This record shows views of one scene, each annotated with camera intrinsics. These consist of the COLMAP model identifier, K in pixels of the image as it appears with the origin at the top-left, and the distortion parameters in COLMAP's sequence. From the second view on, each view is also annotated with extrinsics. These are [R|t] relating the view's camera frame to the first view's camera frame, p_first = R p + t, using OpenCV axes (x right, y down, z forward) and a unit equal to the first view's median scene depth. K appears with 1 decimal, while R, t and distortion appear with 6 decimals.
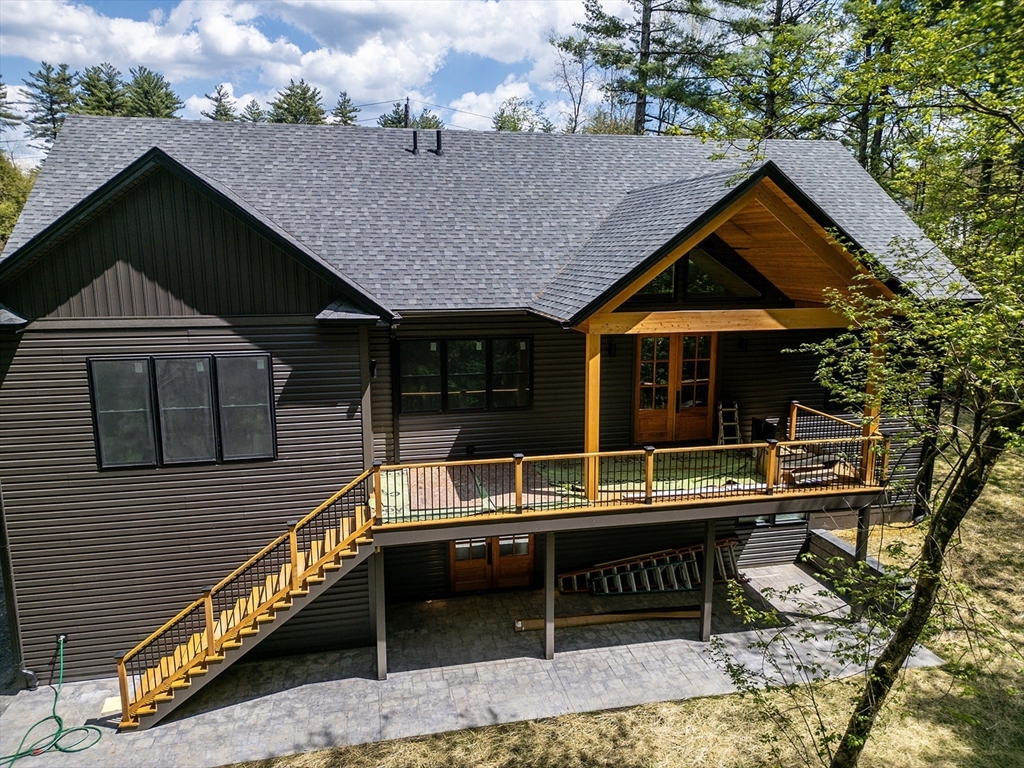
lens RADIAL K [[717.5, 0, 512.0], [0, 717.5, 384.0], [0, 0, 1]] dist [0.080533, -0.085152]
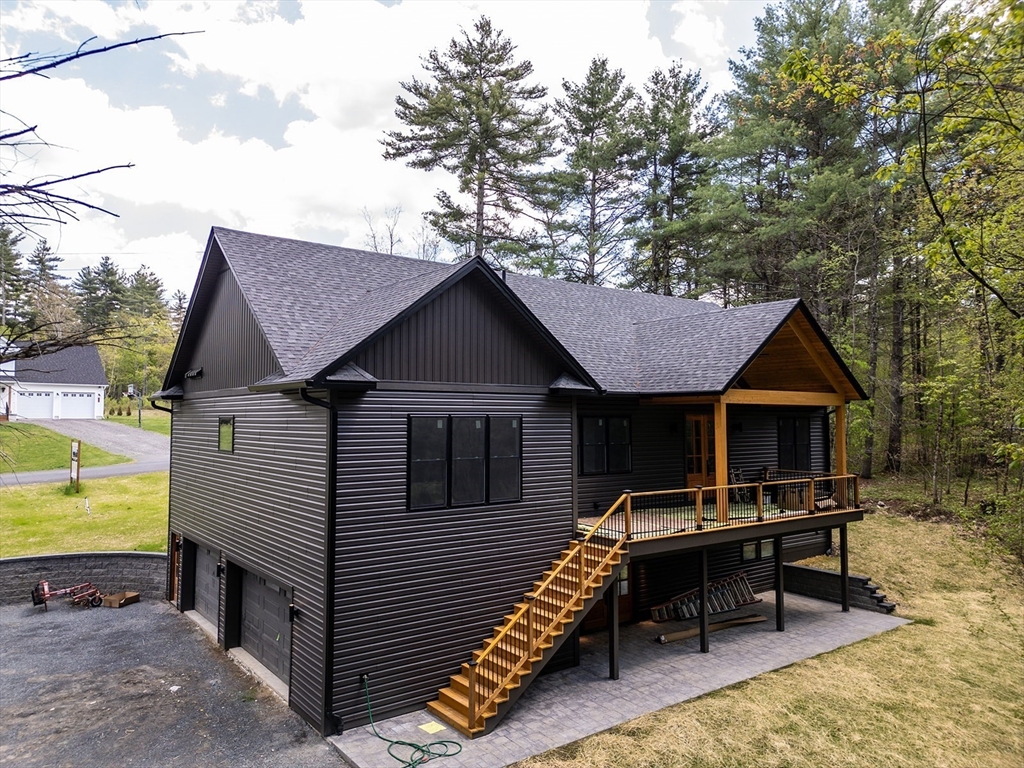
lens RADIAL K [[717.5, 0, 512.0], [0, 717.5, 384.0], [0, 0, 1]] dist [0.080533, -0.085152]
pose [[0.908325, 0.021338, 0.417721, -0.865717], [0.075594, 0.973877, -0.214124, 0.171705], [-0.411377, 0.226071, 0.882984, -0.122889]]
